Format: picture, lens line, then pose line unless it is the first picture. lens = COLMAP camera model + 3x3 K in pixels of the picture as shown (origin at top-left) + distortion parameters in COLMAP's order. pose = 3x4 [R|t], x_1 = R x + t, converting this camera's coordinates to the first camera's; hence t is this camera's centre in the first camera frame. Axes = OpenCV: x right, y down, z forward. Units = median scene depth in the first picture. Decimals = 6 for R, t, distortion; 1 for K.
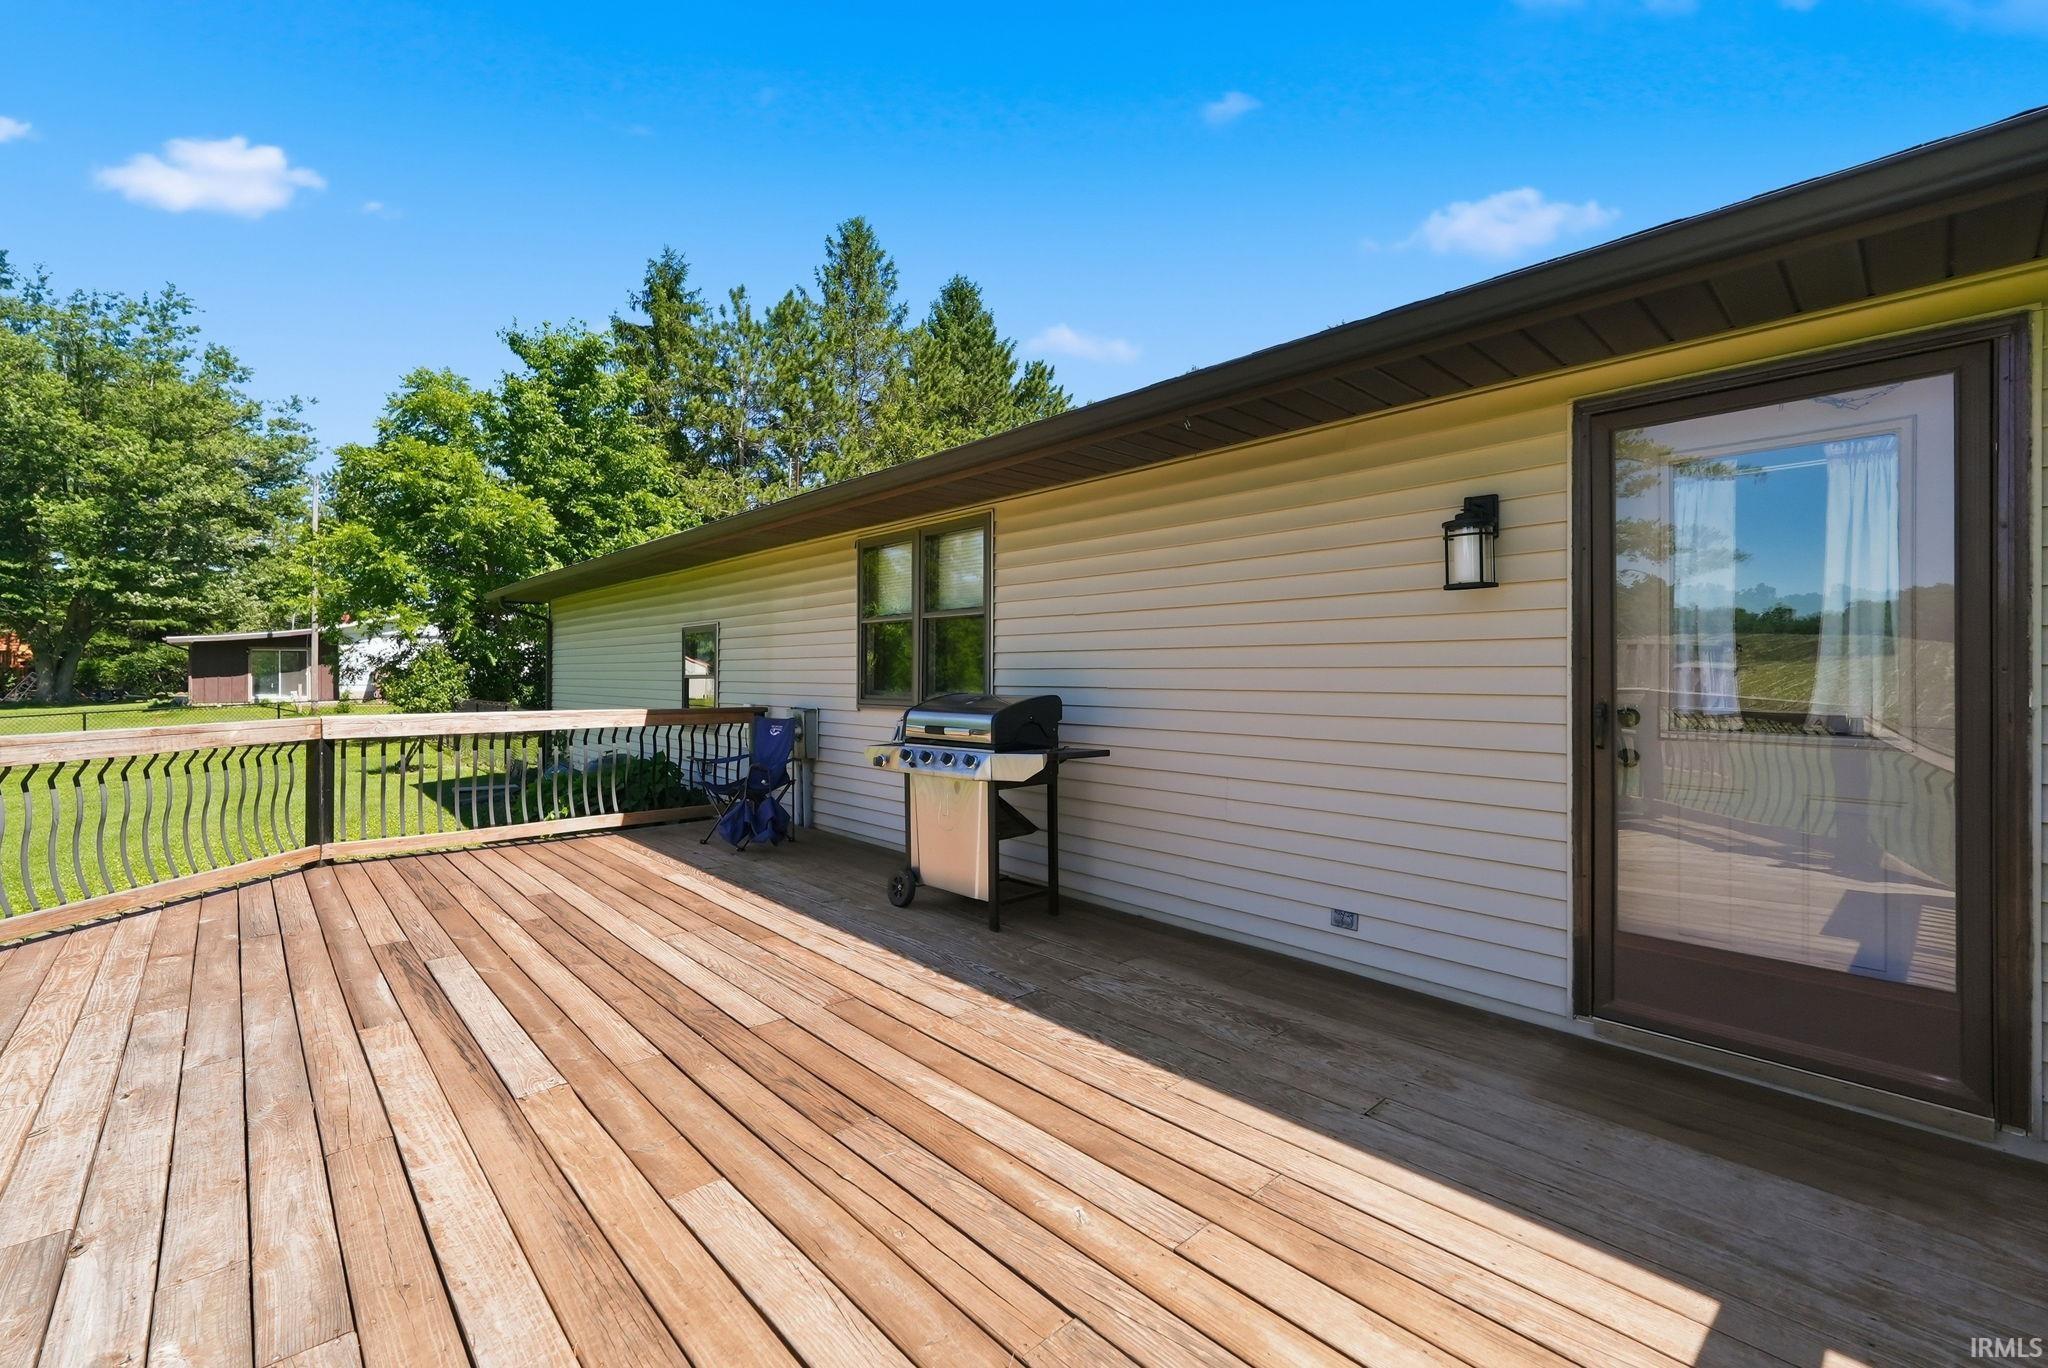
lens RADIAL K [[839.0, 0, 1029.4], [0, 839.0, 676.5], [0, 0, 1]] dist [0.001077, -0.000544]
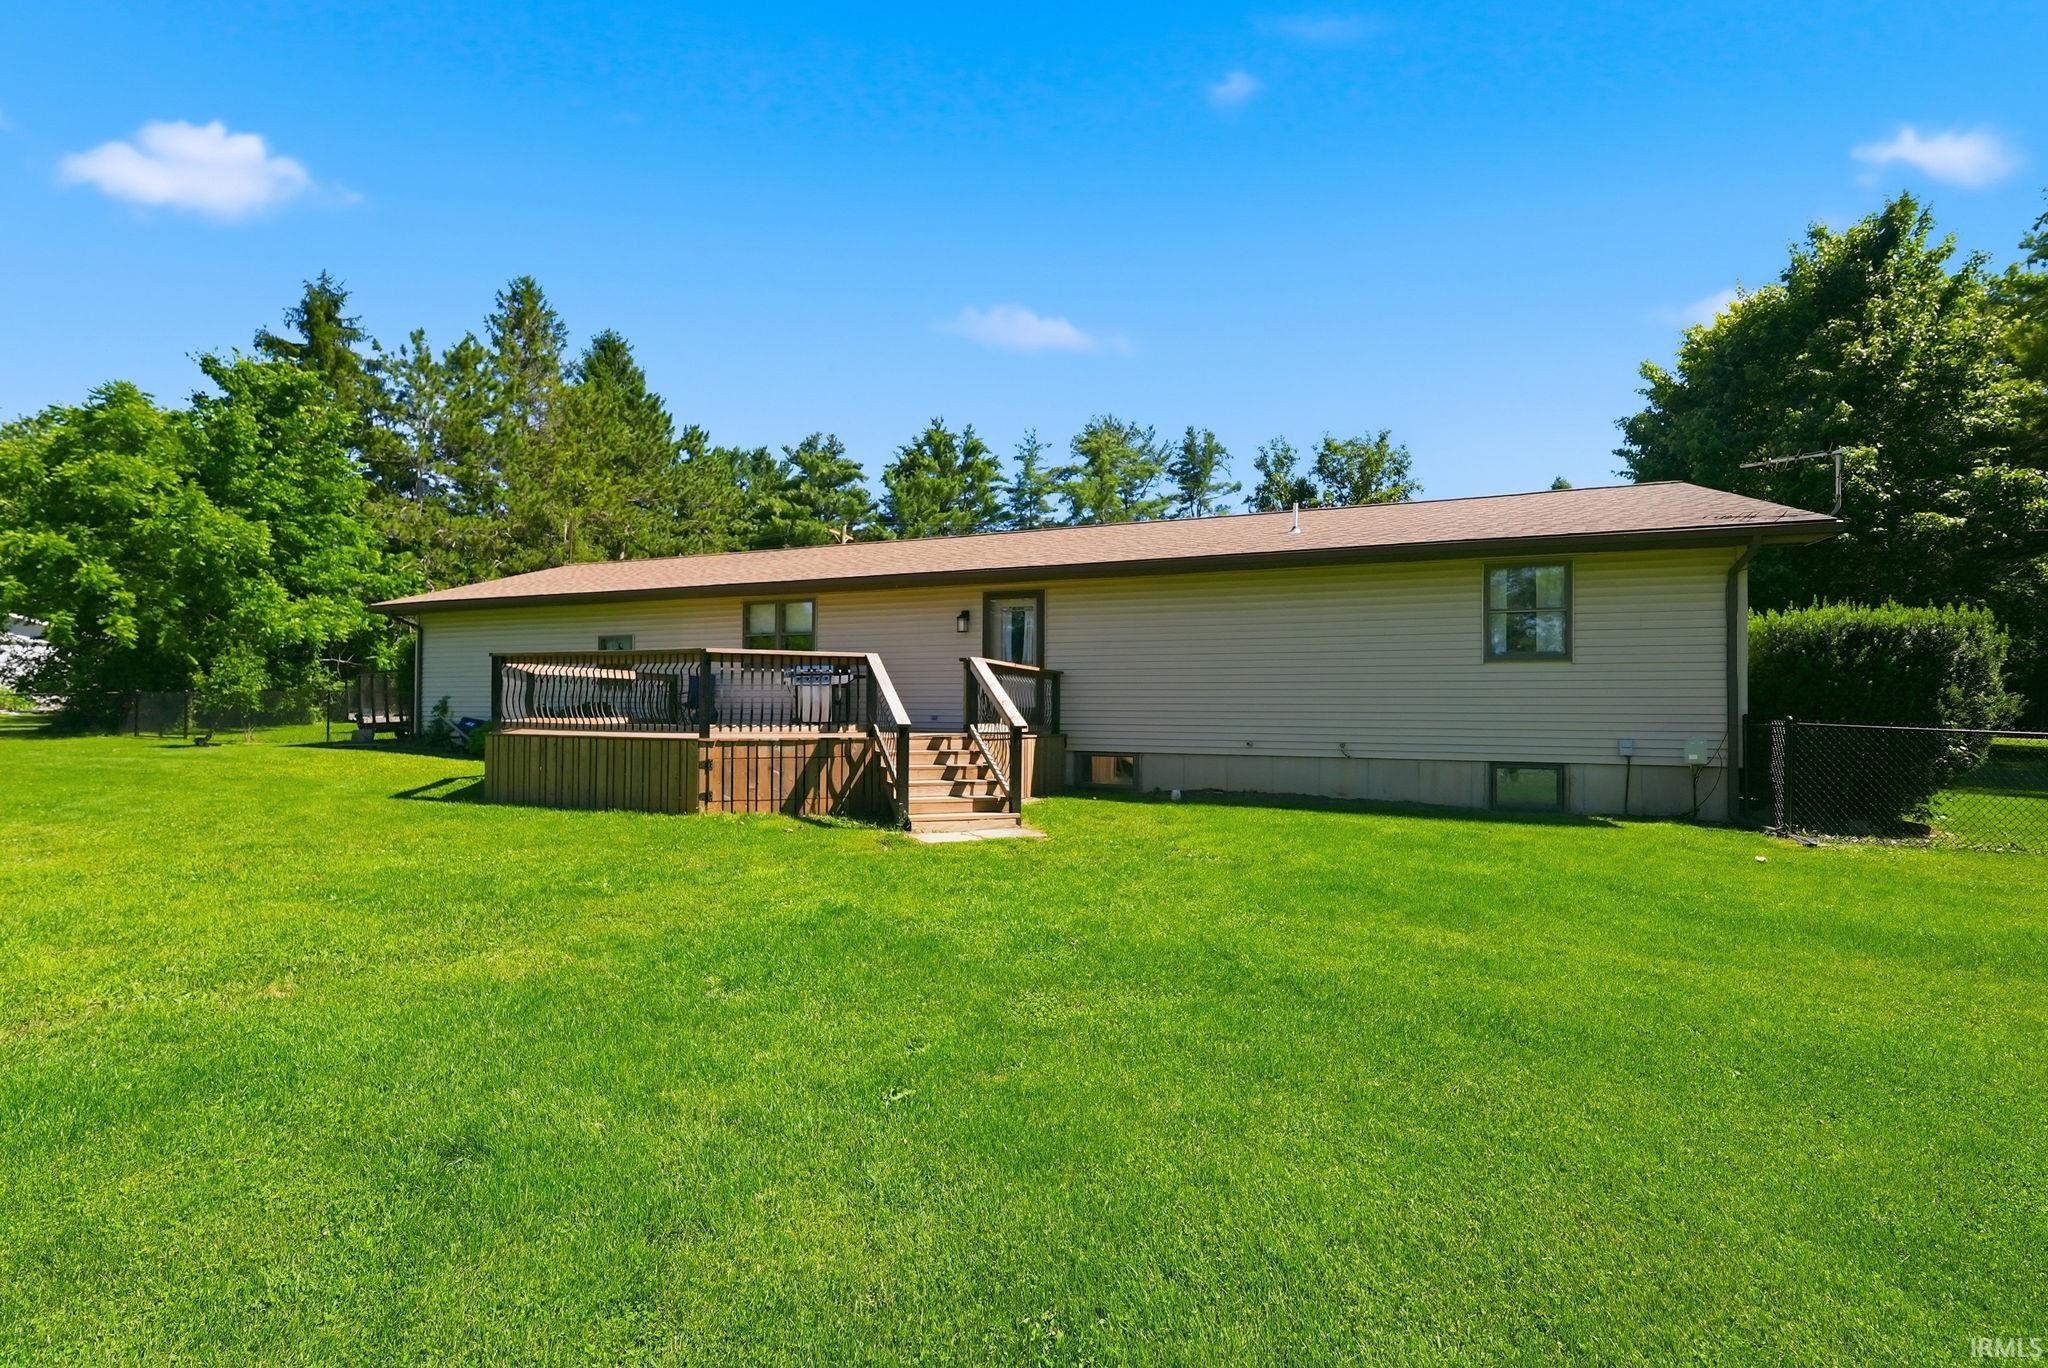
lens RADIAL K [[839.0, 0, 1026.6], [0, 839.0, 694.7], [0, 0, 1]] dist [0.001077, -0.000544]
pose [[0.895452, 0.010941, 0.445024, -0.106547], [-0.001604, 0.999771, -0.021353, 0.029956], [-0.445156, 0.018407, 0.895264, -0.290322]]
